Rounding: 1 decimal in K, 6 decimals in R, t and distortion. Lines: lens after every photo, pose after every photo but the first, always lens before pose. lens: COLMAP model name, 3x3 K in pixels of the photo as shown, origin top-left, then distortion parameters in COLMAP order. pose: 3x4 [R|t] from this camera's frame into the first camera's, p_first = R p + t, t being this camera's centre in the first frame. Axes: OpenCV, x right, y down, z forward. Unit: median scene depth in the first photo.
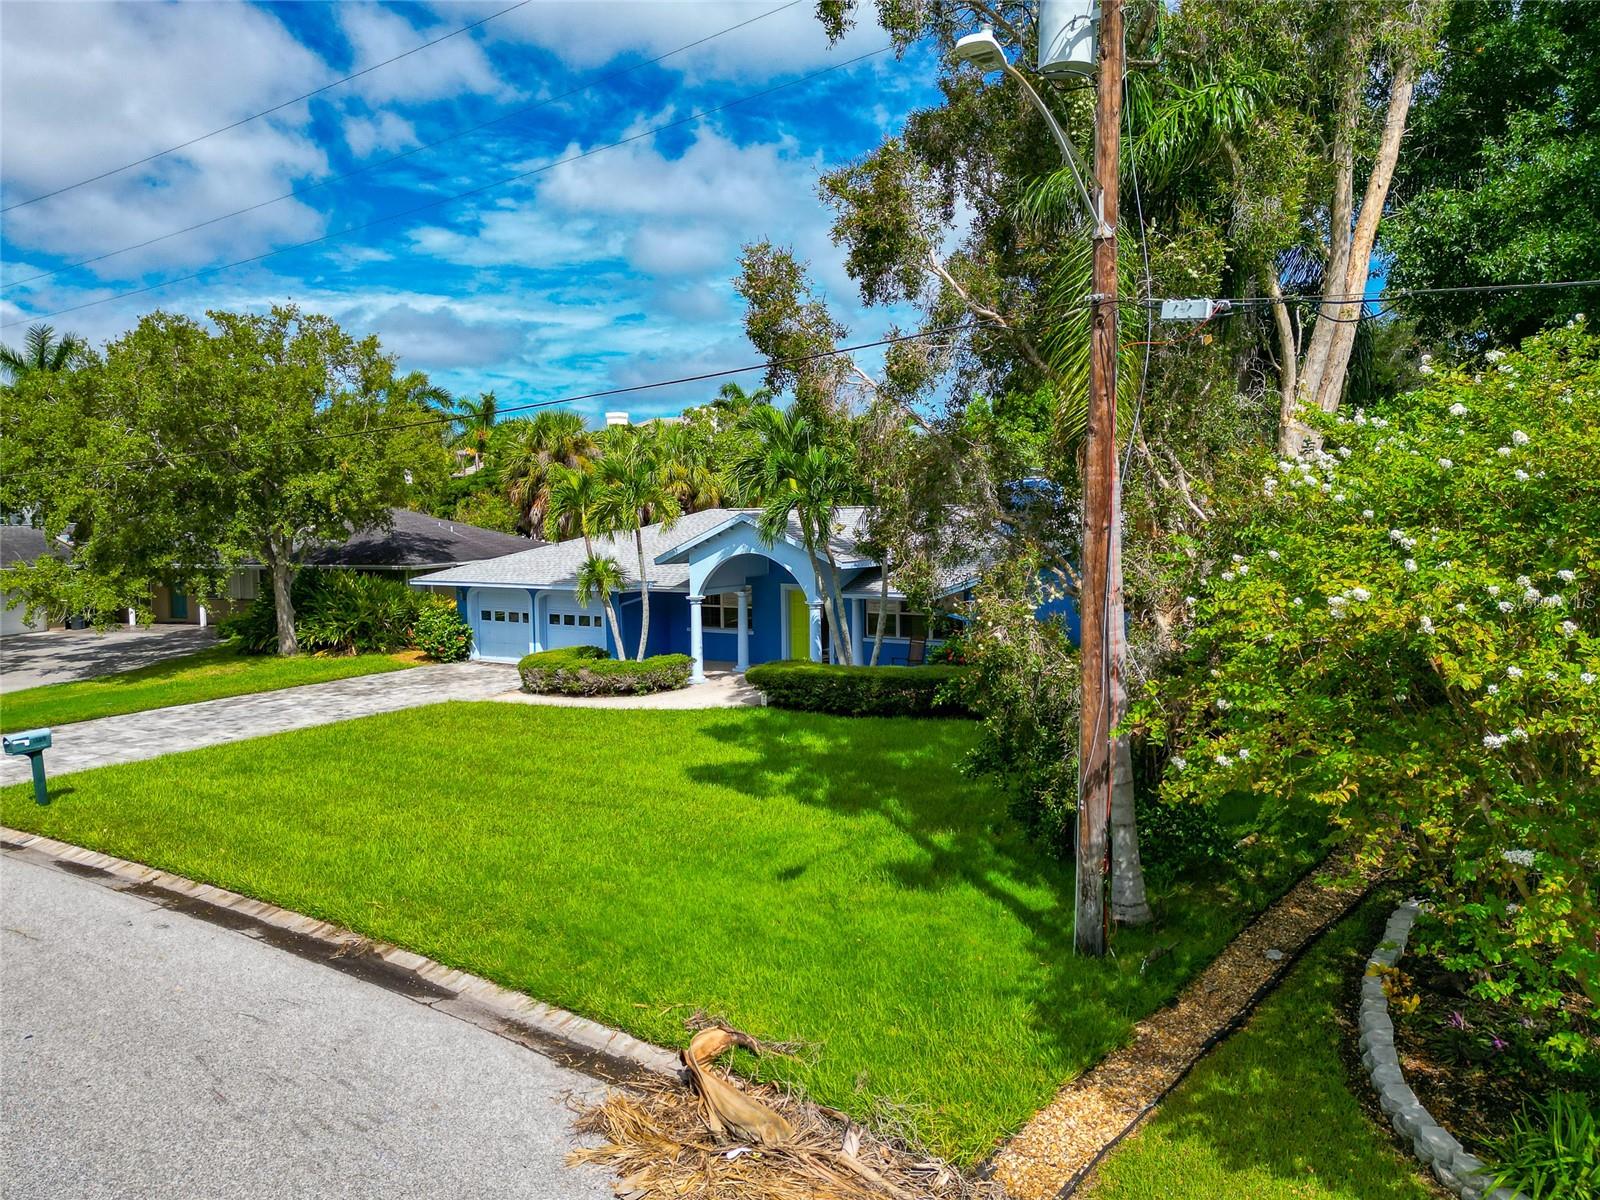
lens RADIAL K [[1082.6, 0, 851.8], [0, 1082.6, 602.6], [0, 0, 1]] dist [0.056825, -0.043482]
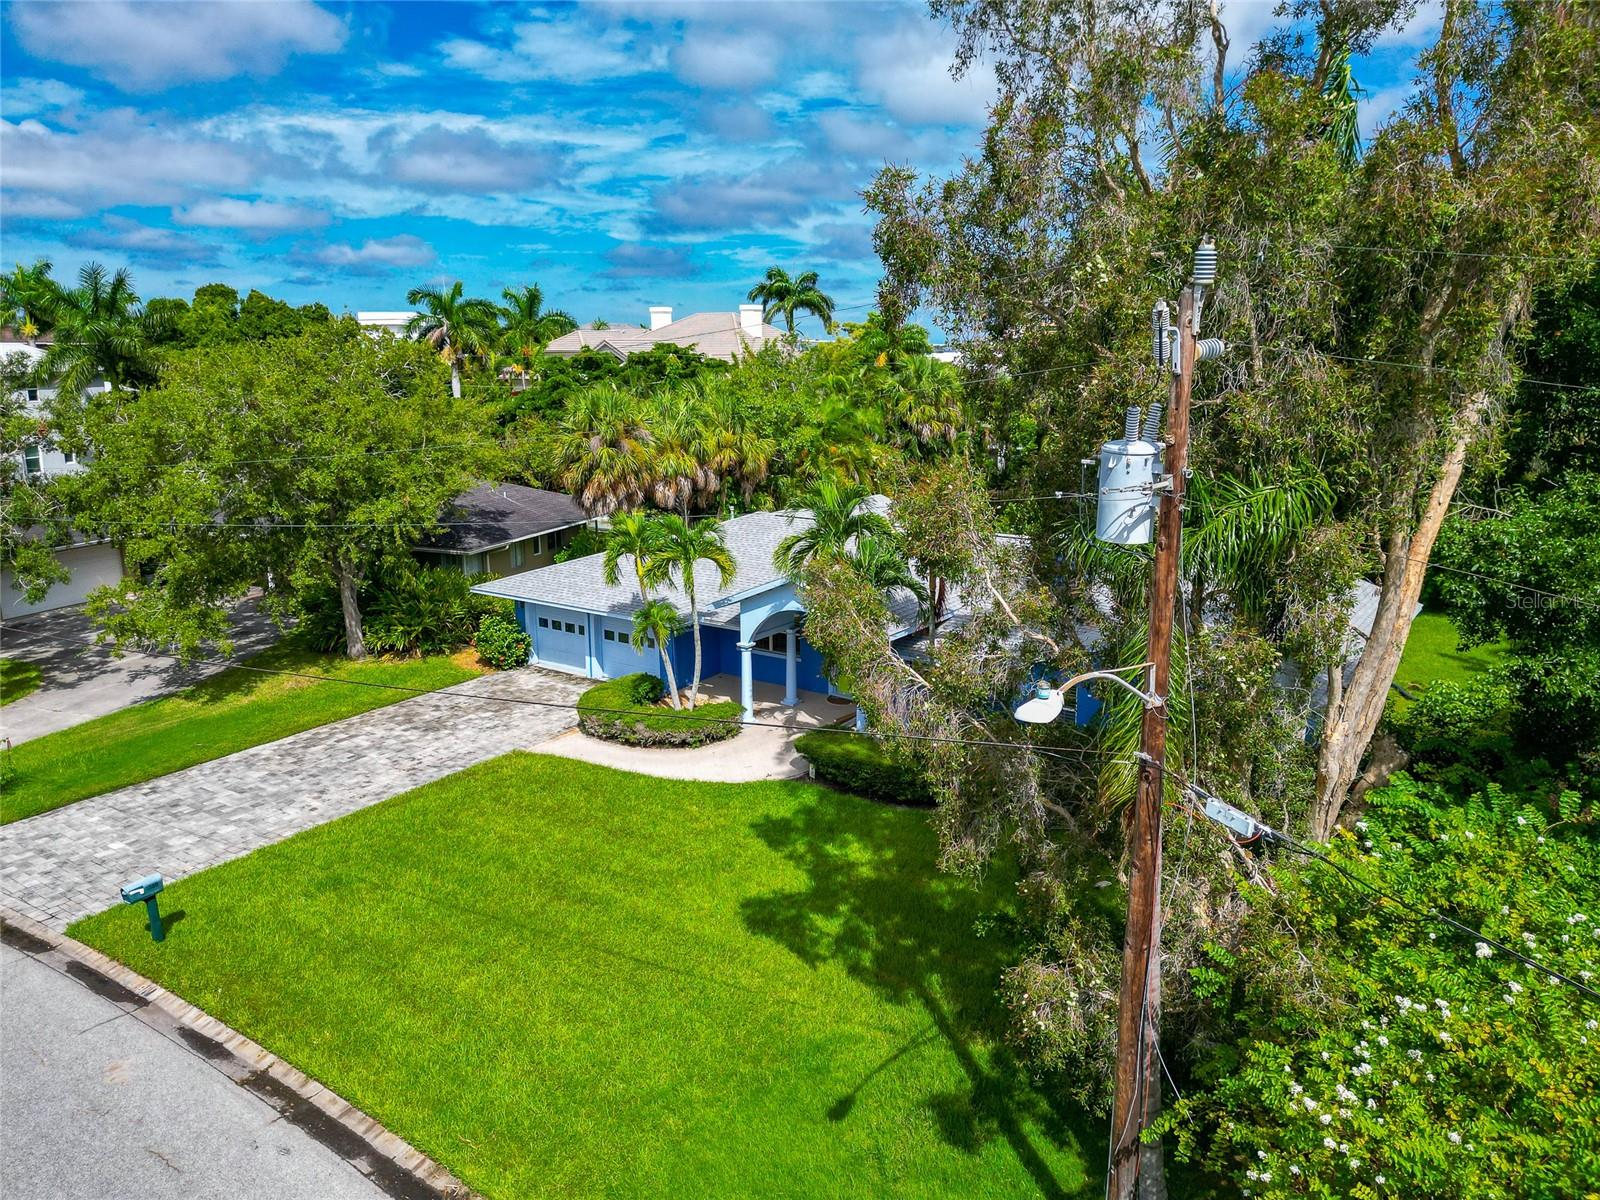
lens RADIAL K [[1082.6, 0, 852.6], [0, 1082.6, 588.9], [0, 0, 1]] dist [0.056825, -0.043482]
pose [[0.999131, 0.021727, -0.035581, -0.007711], [-0.016987, 0.991568, 0.128469, -0.189277], [0.038072, -0.127753, 0.991075, -0.009402]]
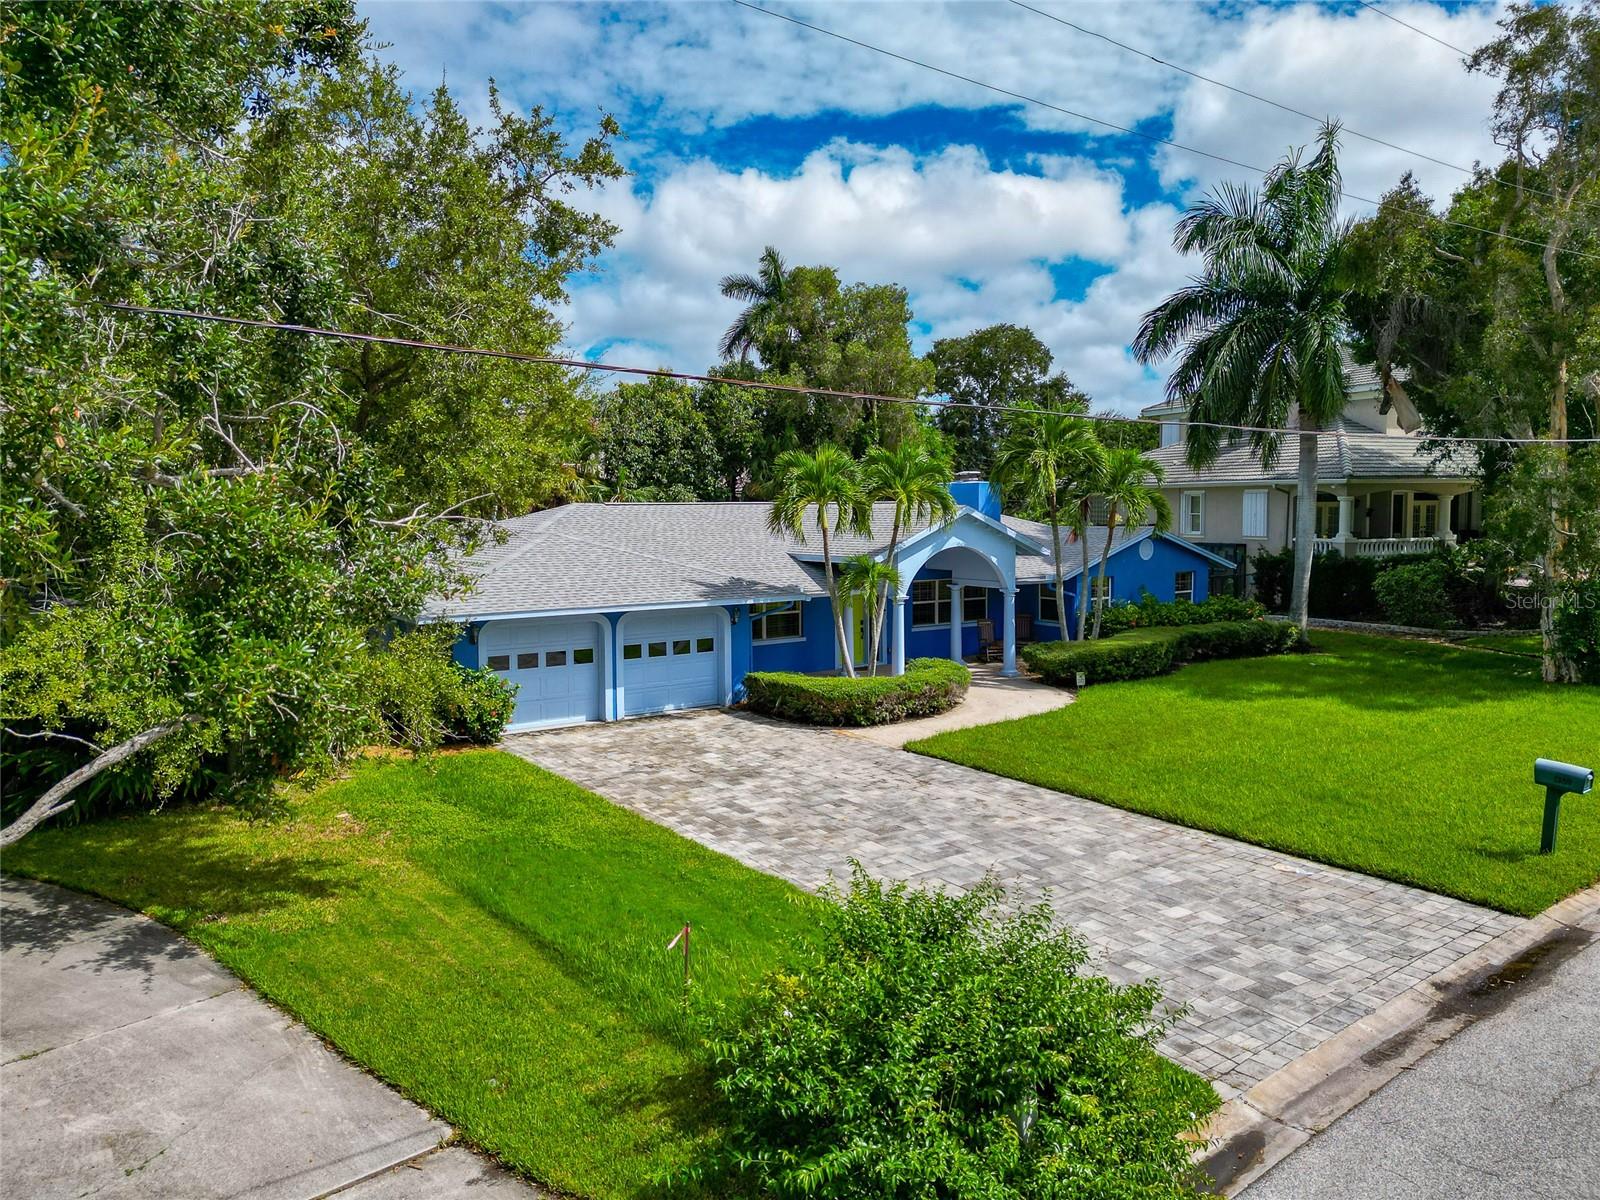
lens RADIAL K [[1082.6, 0, 767.0], [0, 1082.6, 611.2], [0, 0, 1]] dist [0.056825, -0.043482]
pose [[0.440919, -0.073077, 0.894567, -1.008549], [0.075833, 0.996149, 0.043998, -0.041965], [-0.894338, 0.048439, 0.444763, 0.683933]]
